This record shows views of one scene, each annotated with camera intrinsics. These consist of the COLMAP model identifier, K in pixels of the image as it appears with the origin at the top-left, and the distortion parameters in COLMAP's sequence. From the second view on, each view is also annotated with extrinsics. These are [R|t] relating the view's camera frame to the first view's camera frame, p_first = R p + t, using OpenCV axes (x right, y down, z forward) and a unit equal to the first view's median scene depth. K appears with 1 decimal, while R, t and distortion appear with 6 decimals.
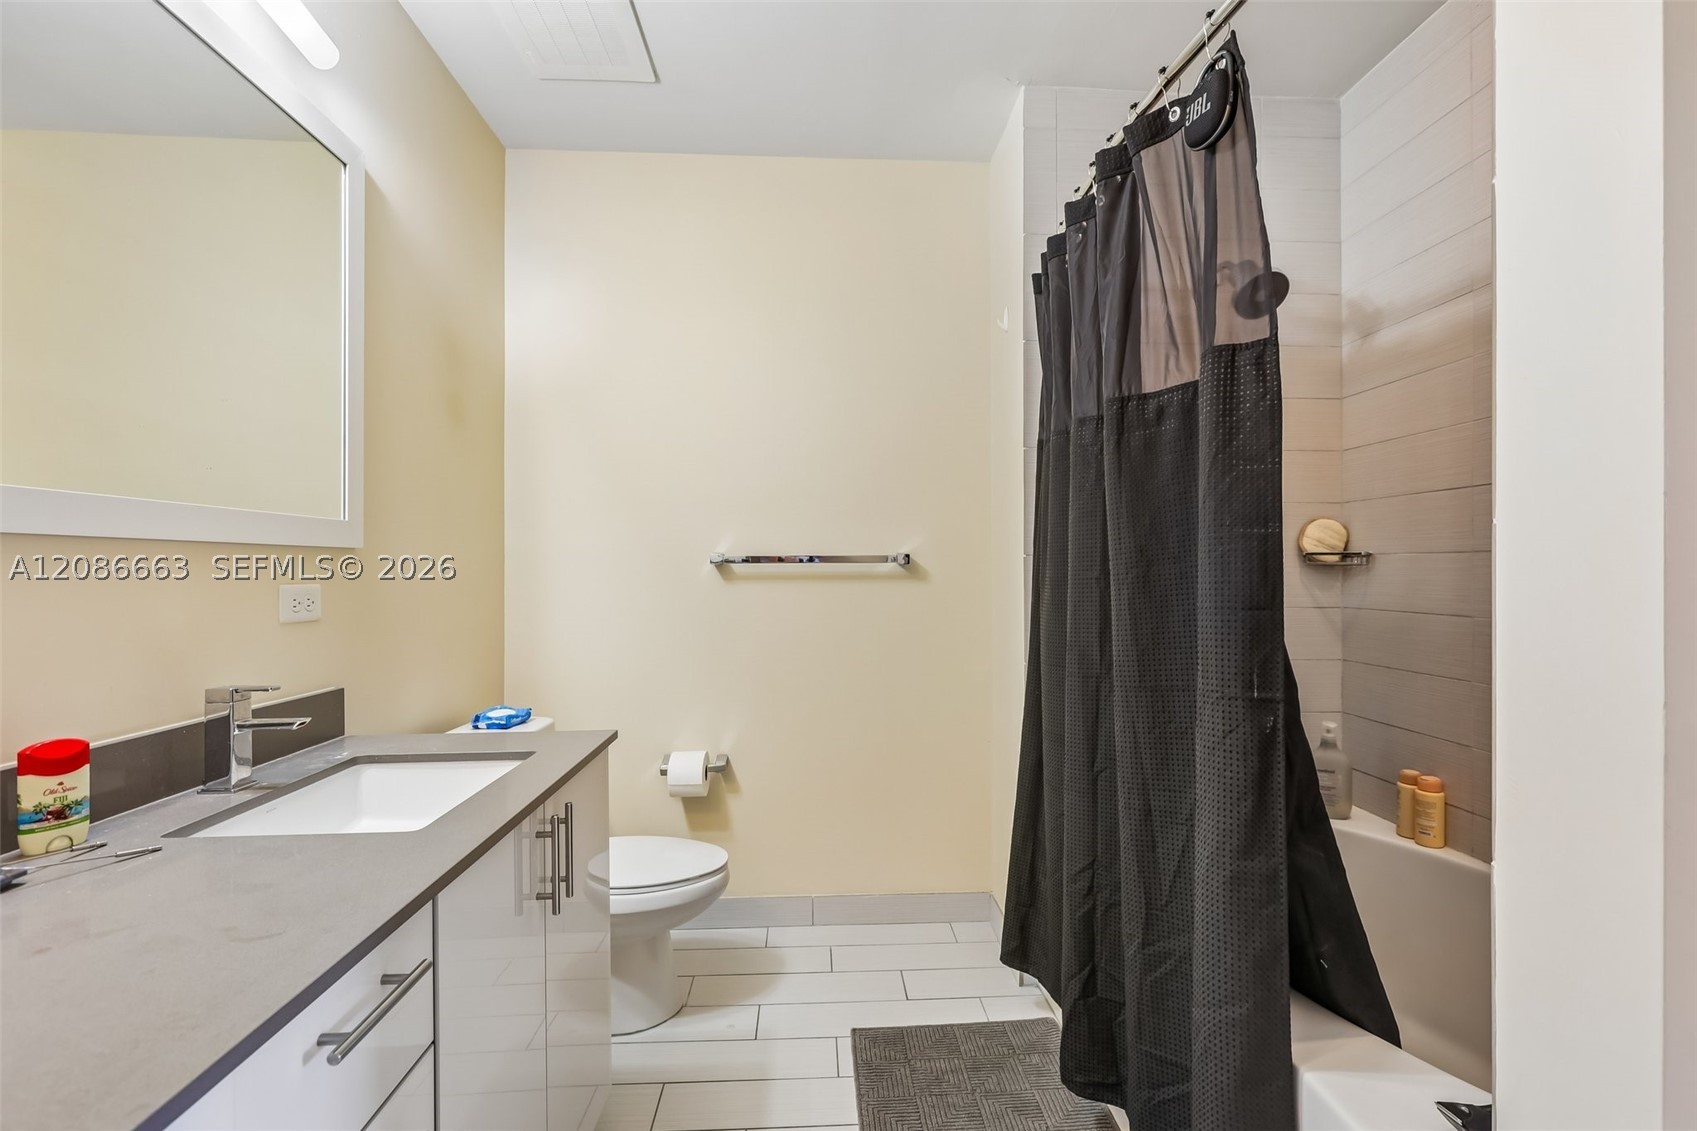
lens RADIAL K [[759.4, 0, 848.5], [0, 759.4, 565.5], [0, 0, 1]] dist [-0.001743, 0.001447]
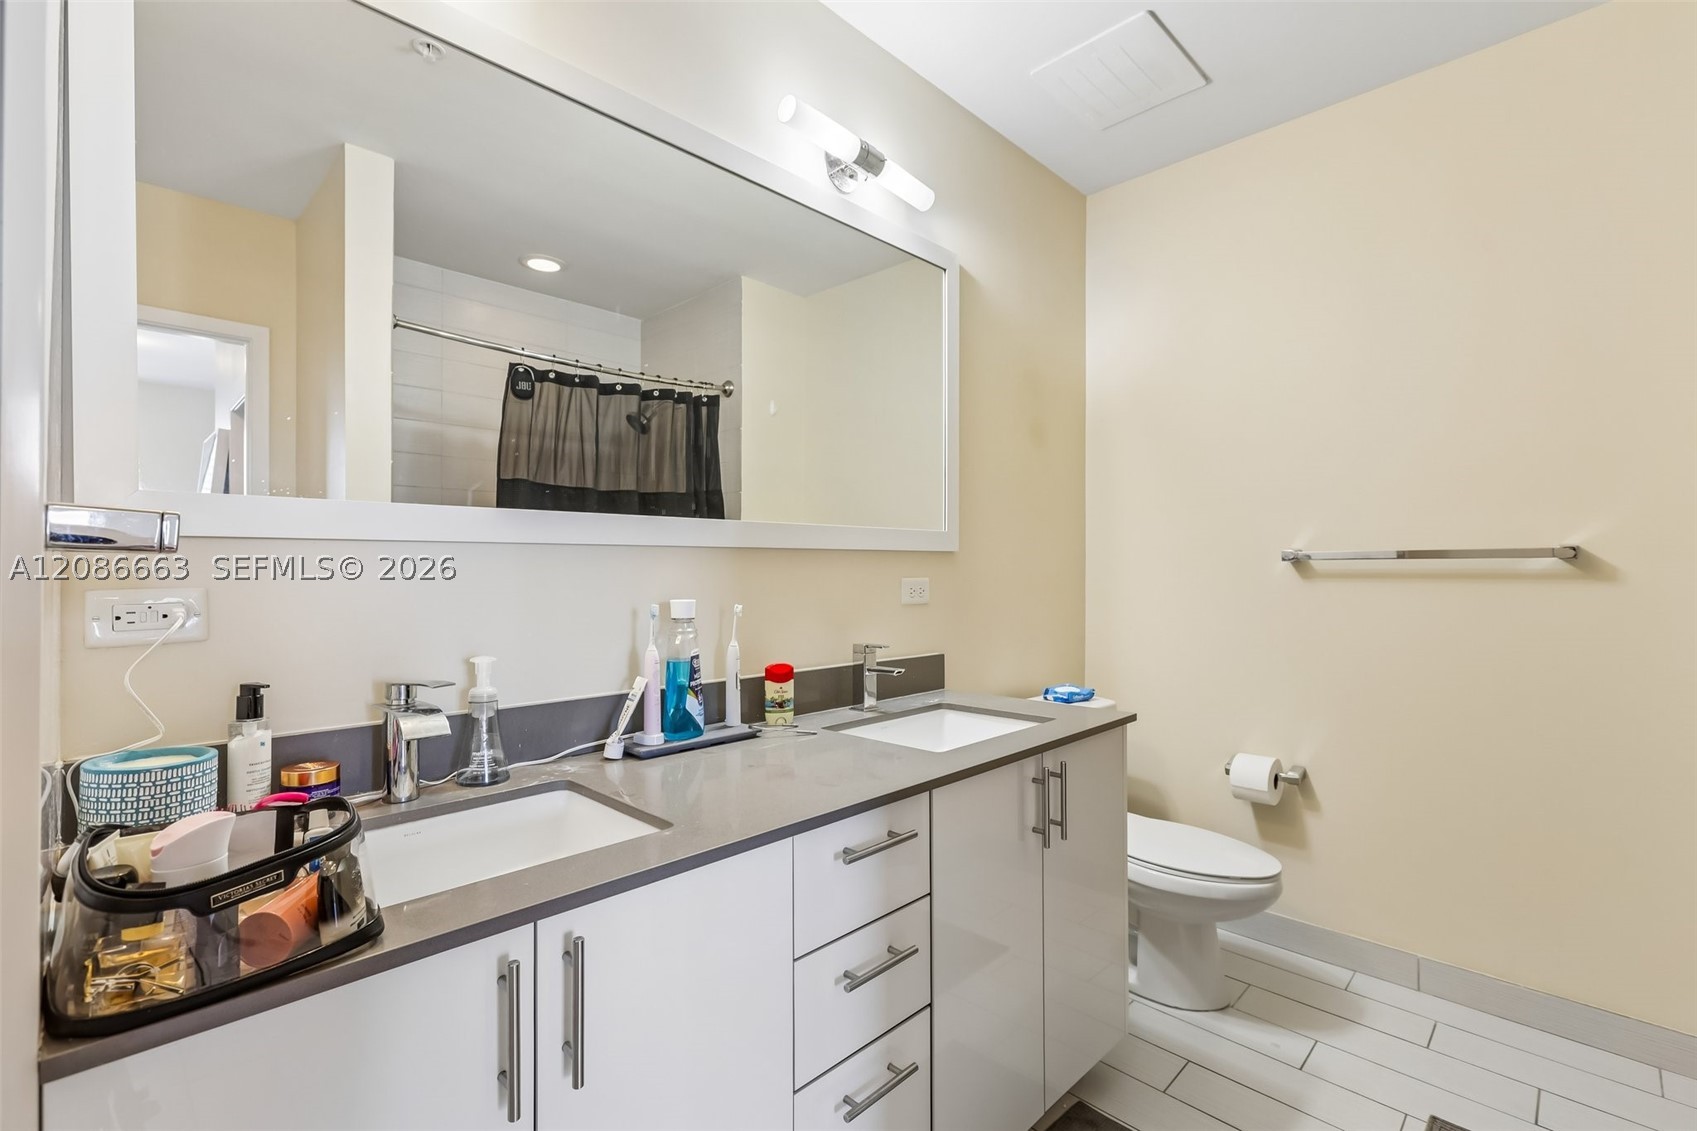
lens RADIAL K [[762.7, 0, 848.1], [0, 762.7, 561.8], [0, 0, 1]] dist [0.000257, 0.001906]
pose [[0.671074, -0.006385, -0.741363, 0.194443], [0.005651, 0.999978, -0.003497, -0.000642], [0.741368, -0.001843, 0.671096, -0.040367]]
